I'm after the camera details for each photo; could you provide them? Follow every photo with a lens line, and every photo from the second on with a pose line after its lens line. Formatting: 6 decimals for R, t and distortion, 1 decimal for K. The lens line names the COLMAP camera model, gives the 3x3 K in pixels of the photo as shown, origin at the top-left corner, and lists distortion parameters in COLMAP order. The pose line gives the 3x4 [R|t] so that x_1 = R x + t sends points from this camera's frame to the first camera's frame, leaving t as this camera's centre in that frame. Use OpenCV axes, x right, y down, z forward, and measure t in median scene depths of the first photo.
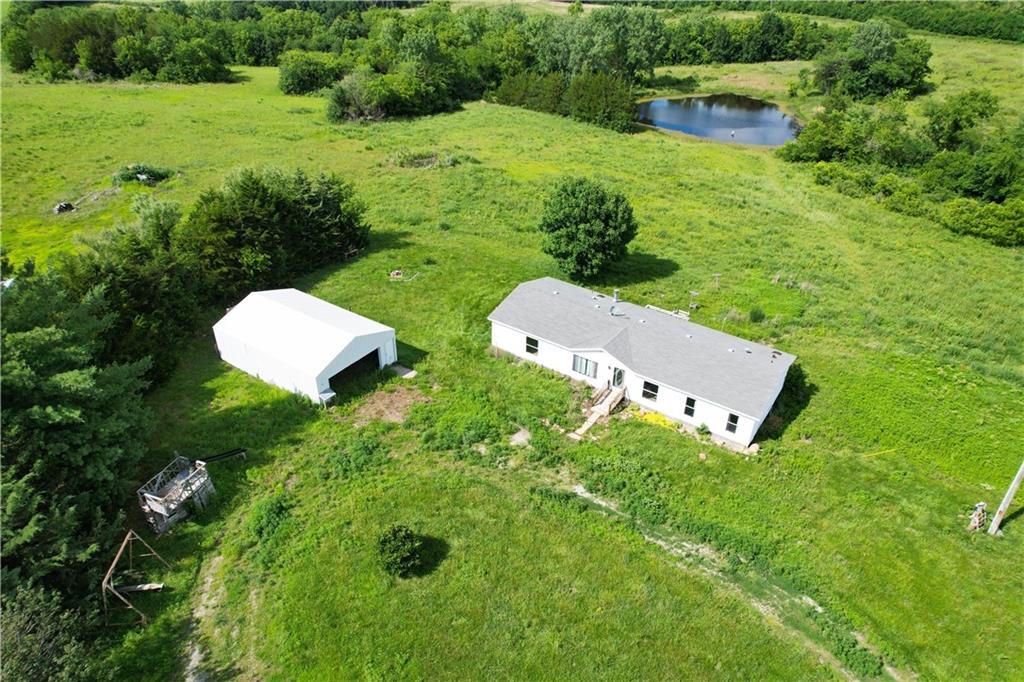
lens RADIAL K [[653.6, 0, 508.7], [0, 653.6, 343.3], [0, 0, 1]] dist [-0.078509, 0.070542]
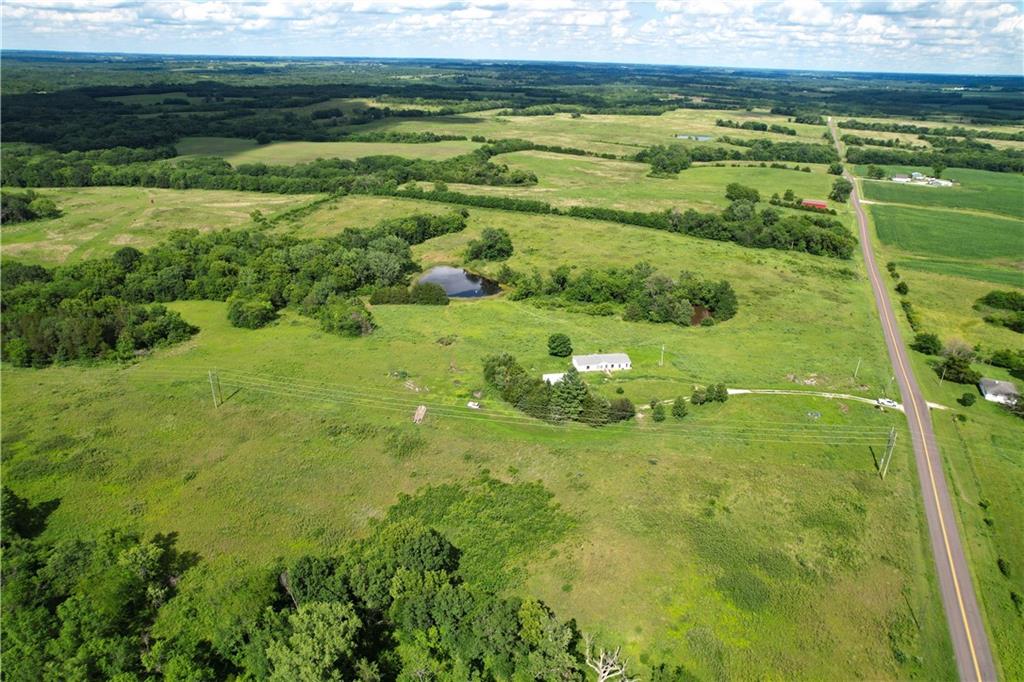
lens RADIAL K [[653.6, 0, 508.7], [0, 653.6, 343.3], [0, 0, 1]] dist [-0.078509, 0.070542]
pose [[0.697298, -0.288325, 0.656235, -1.199178], [0.370935, 0.928556, 0.013827, -0.154341], [-0.613338, 0.233779, 0.754430, -0.812443]]
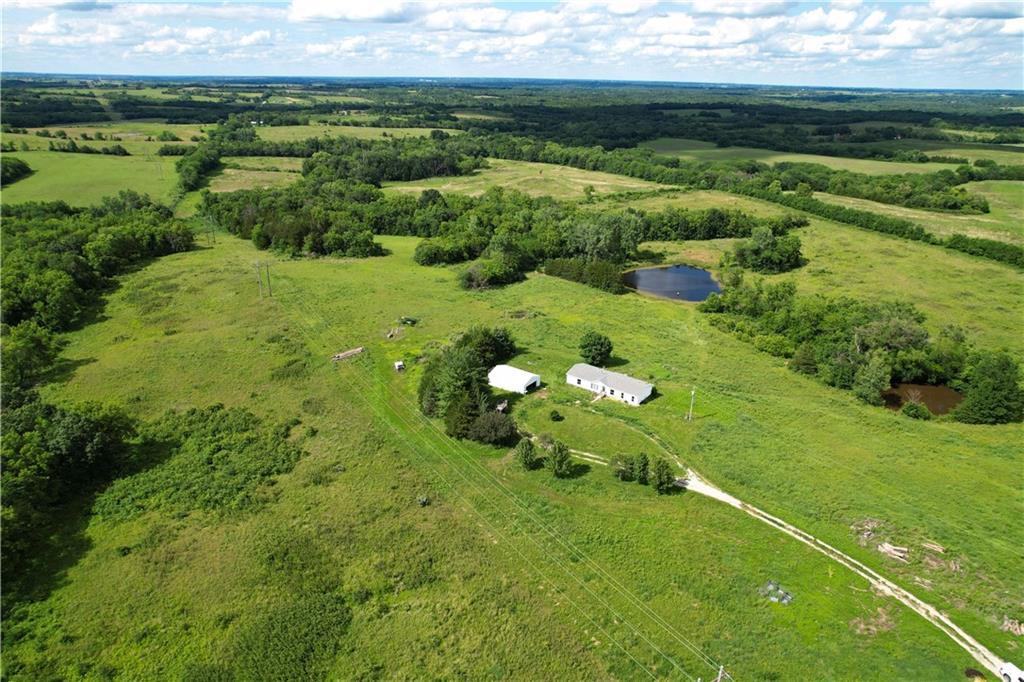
lens RADIAL K [[653.6, 0, 508.7], [0, 653.6, 343.3], [0, 0, 1]] dist [-0.078509, 0.070542]
pose [[0.999711, 0.012891, -0.020308, -0.088968], [-0.016146, 0.985429, -0.169319, 0.130126], [0.017829, 0.169598, 0.985352, -0.806694]]
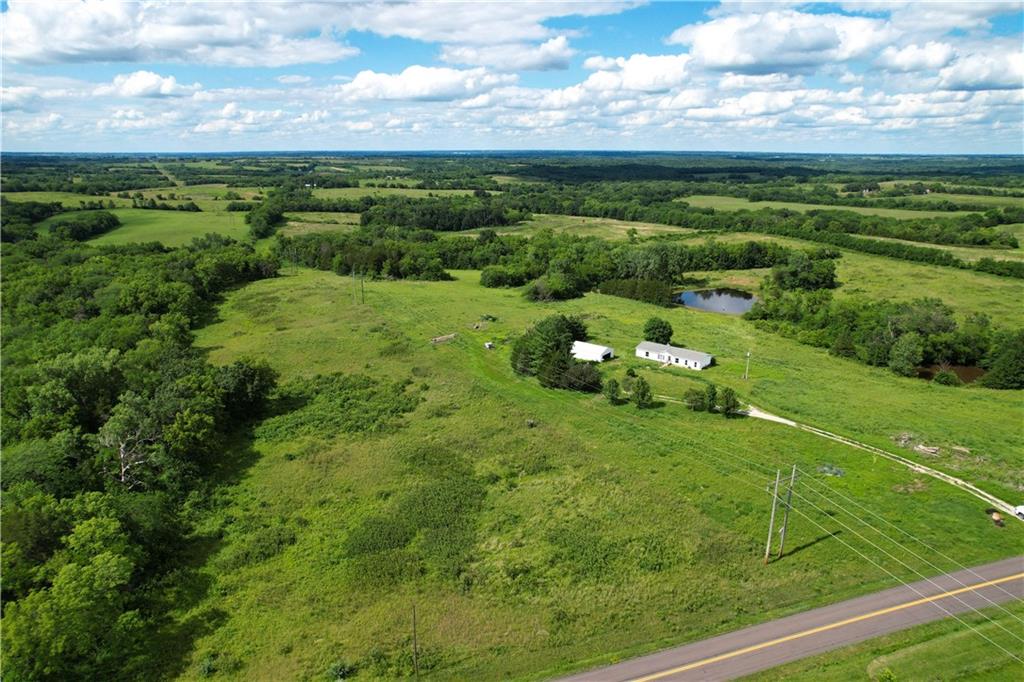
lens RADIAL K [[653.6, 0, 508.7], [0, 653.6, 343.3], [0, 0, 1]] dist [-0.078509, 0.070542]
pose [[0.997604, 0.010316, -0.068413, -0.178433], [-0.028247, 0.963386, -0.266625, 0.340375], [0.063157, 0.267919, 0.961369, -0.963740]]
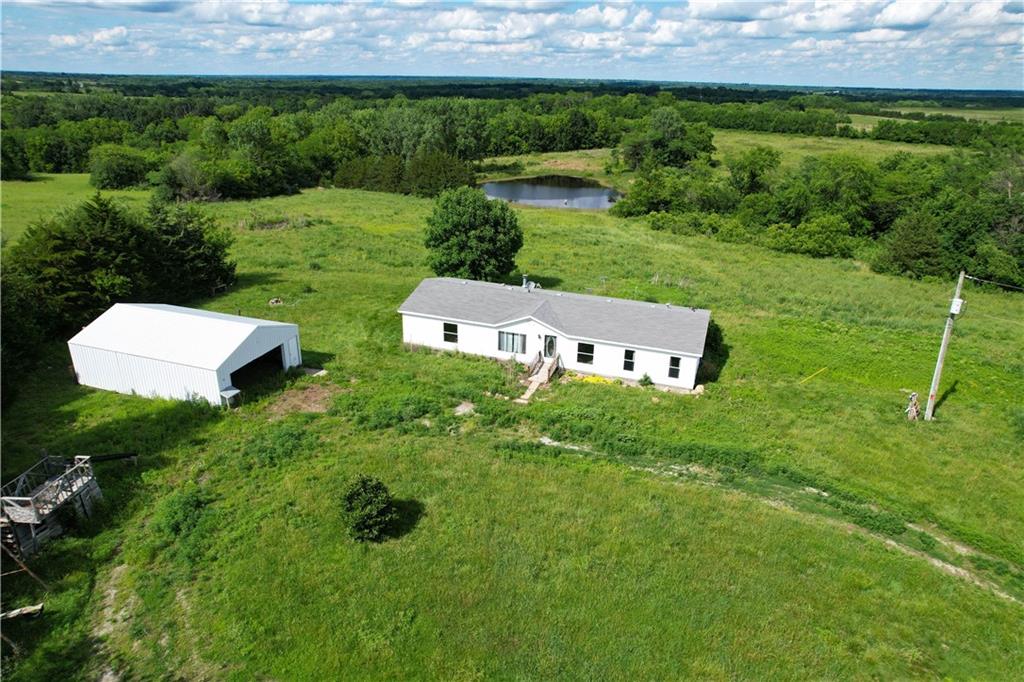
lens RADIAL K [[653.6, 0, 508.7], [0, 653.6, 343.3], [0, 0, 1]] dist [-0.078509, 0.070542]
pose [[0.963273, -0.097317, 0.250268, -0.039305], [0.137582, 0.979255, -0.148764, 0.055881], [-0.230599, 0.177733, 0.956679, 0.030042]]
